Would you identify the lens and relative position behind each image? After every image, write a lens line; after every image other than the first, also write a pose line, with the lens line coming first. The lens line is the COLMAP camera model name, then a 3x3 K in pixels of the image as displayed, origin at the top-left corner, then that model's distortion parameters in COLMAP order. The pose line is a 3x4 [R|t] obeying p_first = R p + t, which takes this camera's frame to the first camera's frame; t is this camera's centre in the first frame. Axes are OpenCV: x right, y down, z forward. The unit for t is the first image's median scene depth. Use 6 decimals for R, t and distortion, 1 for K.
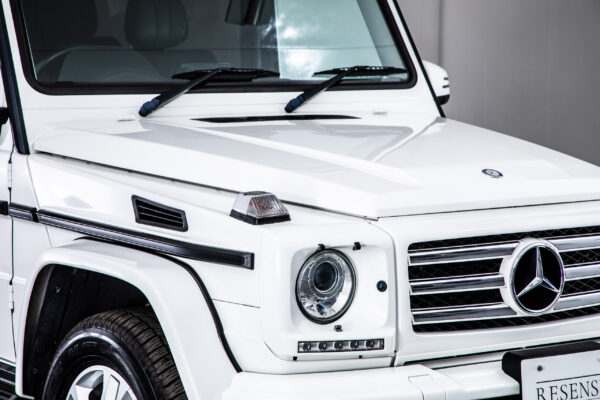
lens RADIAL K [[1689.3, 0, 314.7], [0, 1689.3, 199.9], [0, 0, 1]] dist [0.585275, -0.017503]
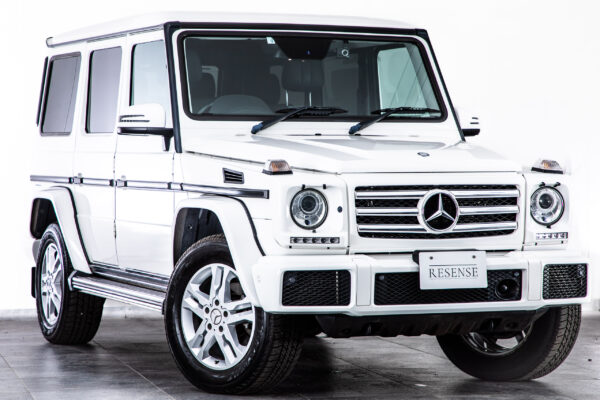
lens RADIAL K [[1886.0, 0, 300.0], [0, 1886.0, 200.0], [0, 0, 1]] dist [0.610763, 0.145840]
pose [[0.972328, -0.000025, -0.233620, 0.448869], [-0.018880, 0.996721, -0.078685, 0.191589], [0.232856, 0.080918, 0.969139, -0.928906]]
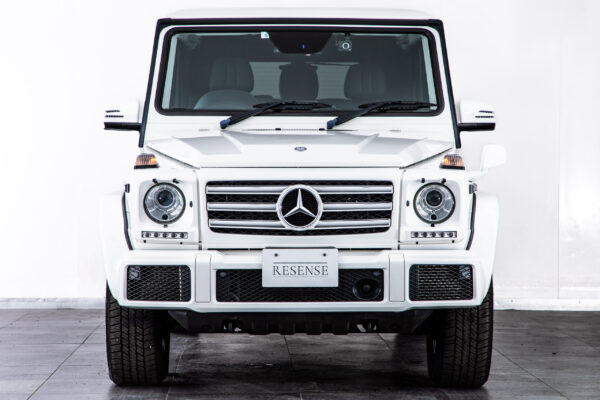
lens RADIAL K [[1886.0, 0, 300.0], [0, 1886.0, 200.0], [0, 0, 1]] dist [0.610763, 0.145840]
pose [[0.811492, 0.009182, -0.584292, 1.244935], [-0.057236, 0.996318, -0.063835, 0.160162], [0.581554, 0.085244, 0.809029, -0.532864]]
